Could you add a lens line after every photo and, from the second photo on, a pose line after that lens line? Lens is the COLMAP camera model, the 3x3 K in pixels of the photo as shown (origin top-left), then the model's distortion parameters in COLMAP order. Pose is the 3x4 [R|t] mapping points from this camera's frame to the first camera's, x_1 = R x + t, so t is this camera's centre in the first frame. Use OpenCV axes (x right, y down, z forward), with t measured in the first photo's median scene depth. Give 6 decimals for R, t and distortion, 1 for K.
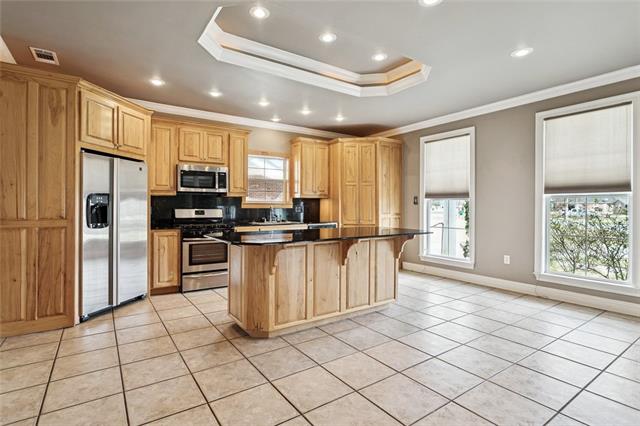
lens RADIAL K [[325.1, 0, 323.4], [0, 325.1, 206.0], [0, 0, 1]] dist [-0.011677, 0.003822]
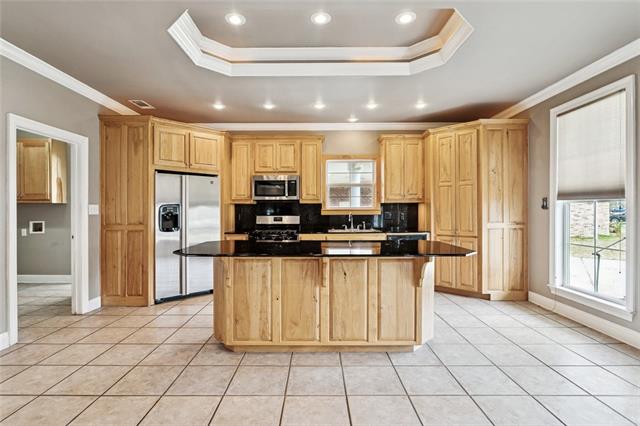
lens RADIAL K [[325.1, 0, 320.7], [0, 325.1, 208.5], [0, 0, 1]] dist [-0.011677, 0.003822]
pose [[0.814149, -0.009097, -0.580585, 0.406043], [0.006868, 0.999958, -0.006037, -0.008269], [0.580616, 0.000928, 0.814177, 0.242952]]
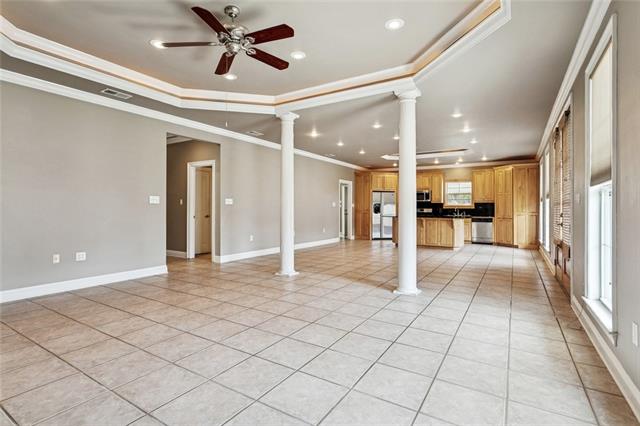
lens RADIAL K [[325.1, 0, 316.8], [0, 325.1, 206.5], [0, 0, 1]] dist [-0.011677, 0.003822]
pose [[0.382598, -0.006733, -0.923890, 1.721578], [-0.001251, 0.999969, -0.007805, 0.015385], [0.923914, 0.004142, 0.382577, -0.690648]]
